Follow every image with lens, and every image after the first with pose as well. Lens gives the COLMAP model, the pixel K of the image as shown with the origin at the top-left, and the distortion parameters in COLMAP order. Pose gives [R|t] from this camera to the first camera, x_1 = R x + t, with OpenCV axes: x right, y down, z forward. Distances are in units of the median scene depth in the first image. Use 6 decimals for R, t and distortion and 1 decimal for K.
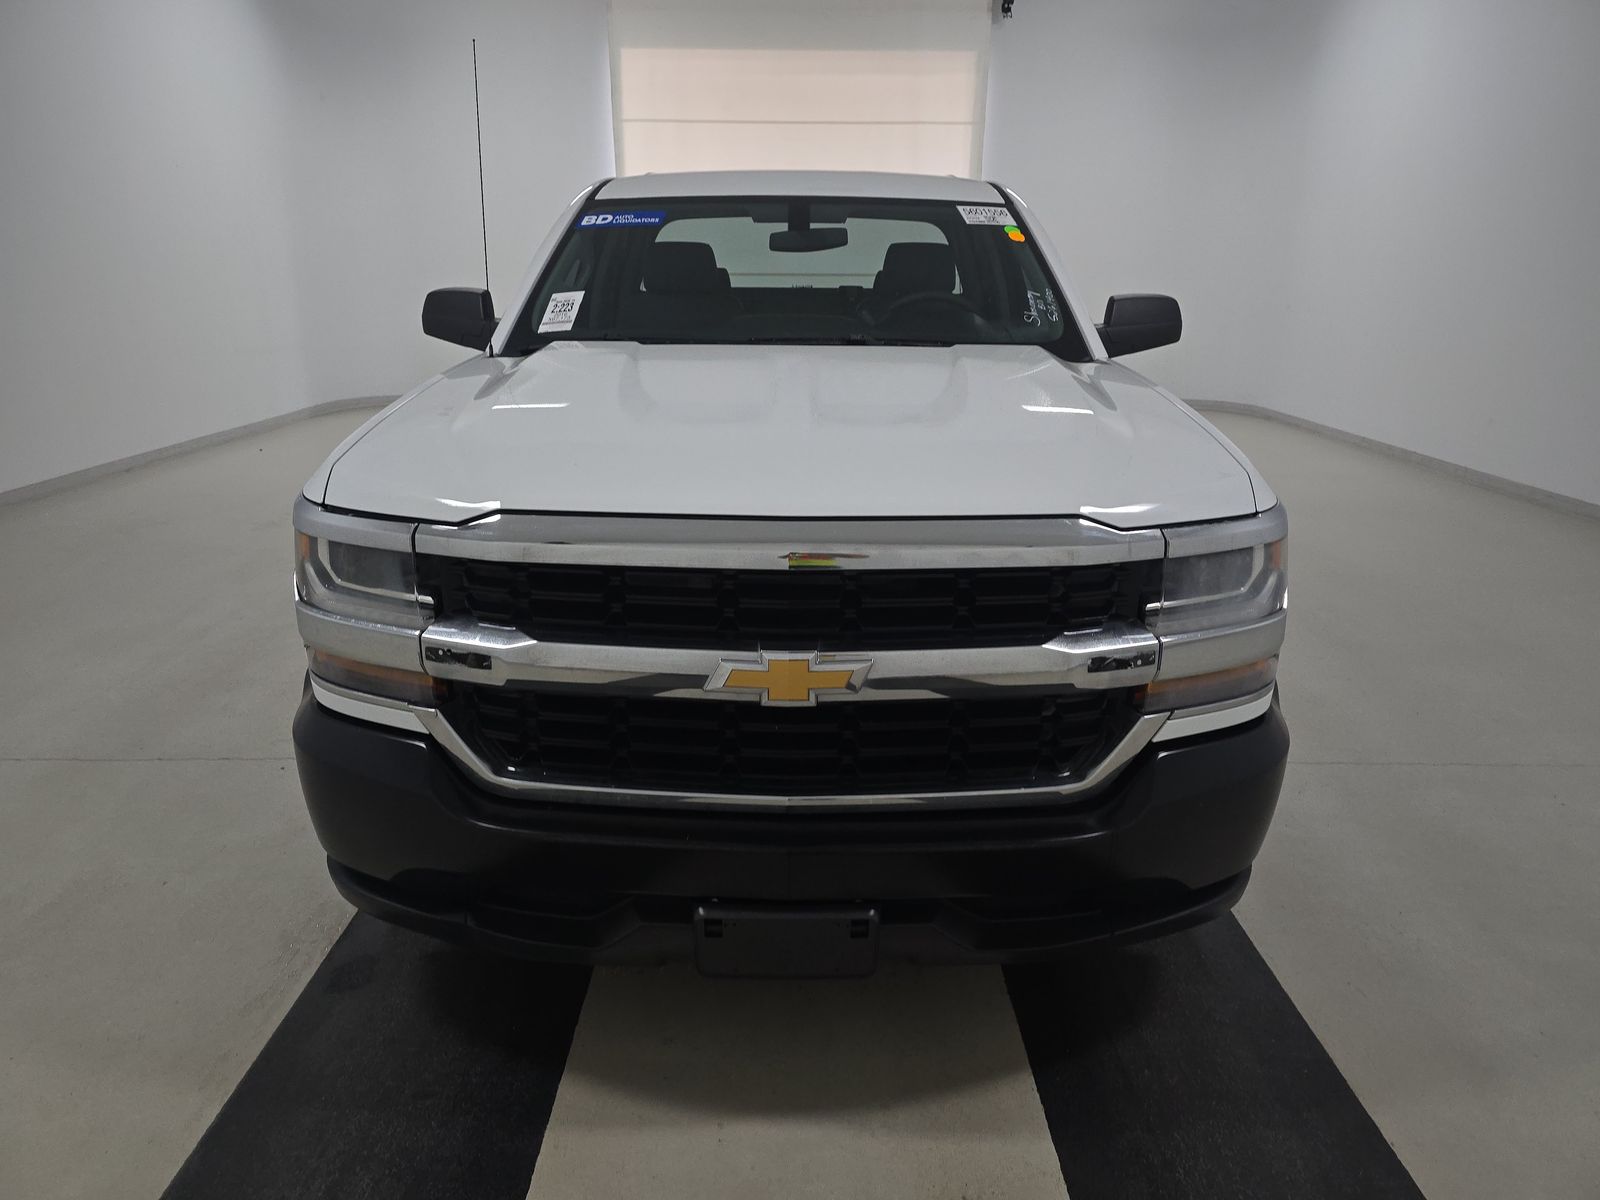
lens RADIAL K [[1060.7, 0, 800.0], [0, 1060.7, 600.0], [0, 0, 1]] dist [0.045812, -0.047158]
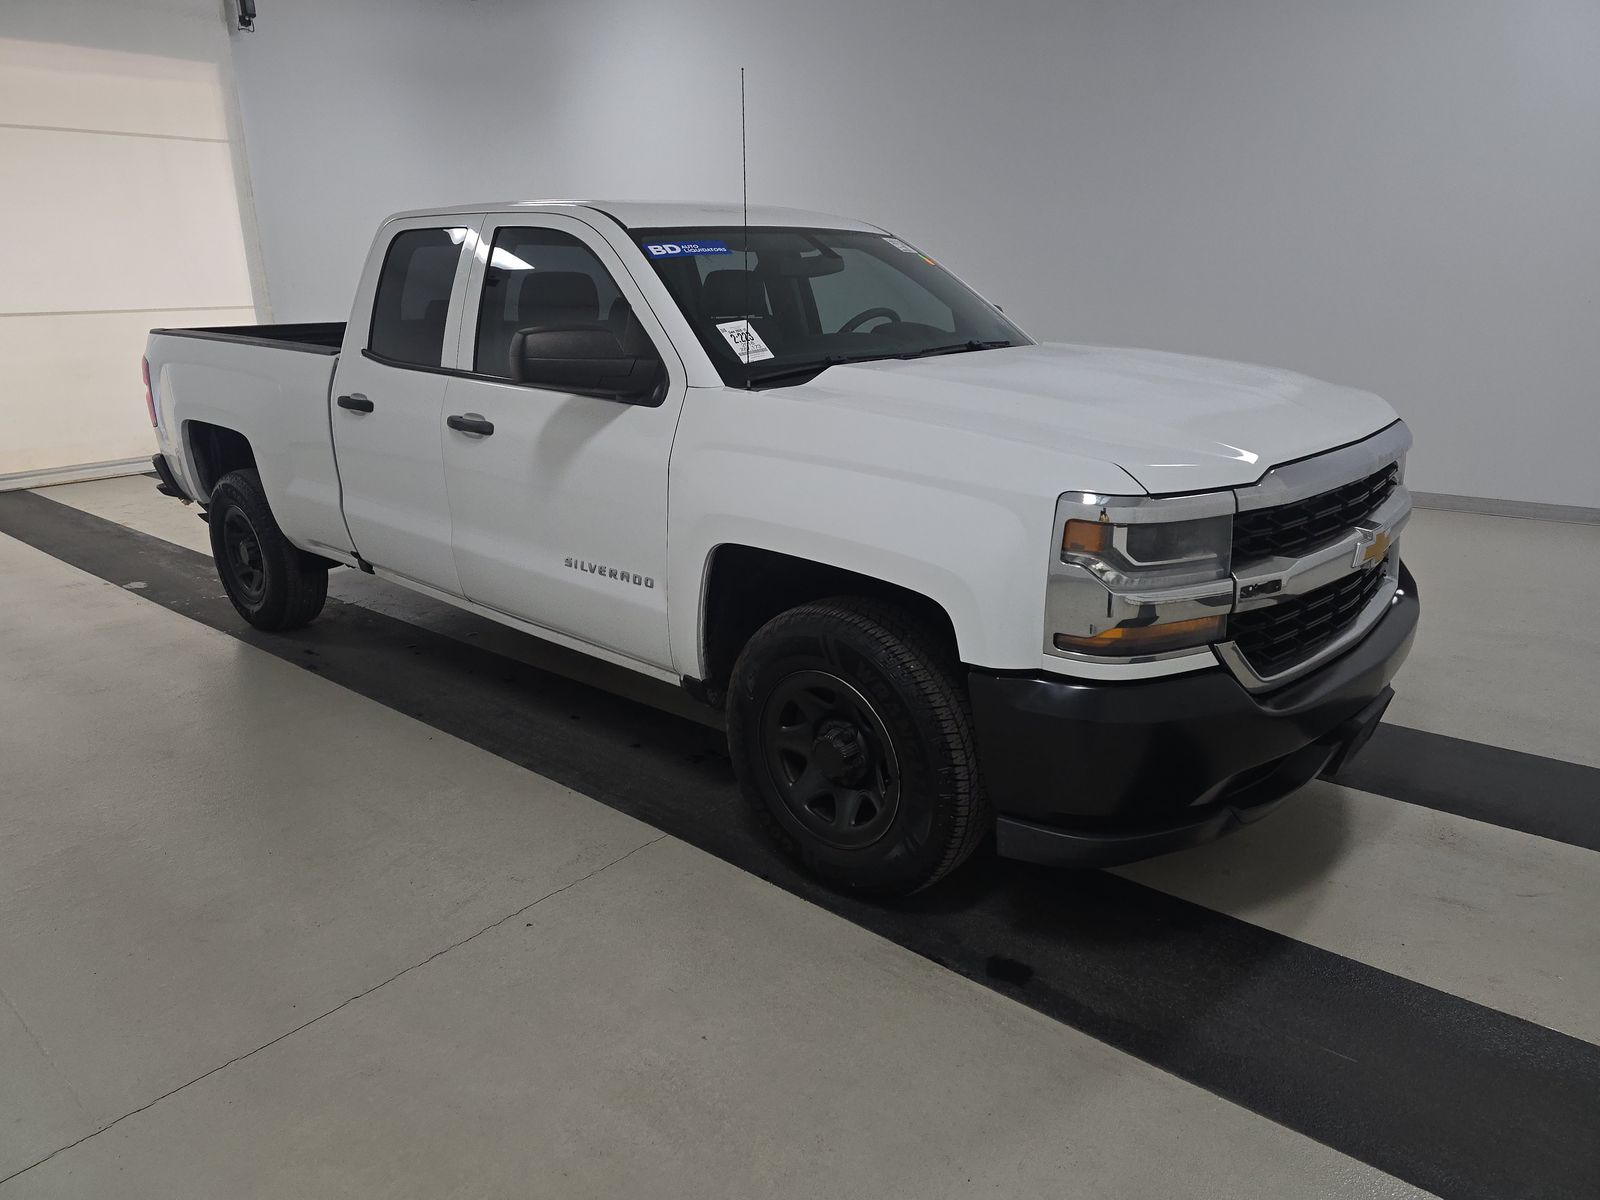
lens RADIAL K [[1060.7, 0, 800.0], [0, 1060.7, 600.0], [0, 0, 1]] dist [0.045812, -0.047158]
pose [[0.715572, -0.219053, 0.663305, -0.764375], [0.234593, 0.969769, 0.067183, -0.073830], [-0.657969, 0.107532, 0.745328, 0.203683]]
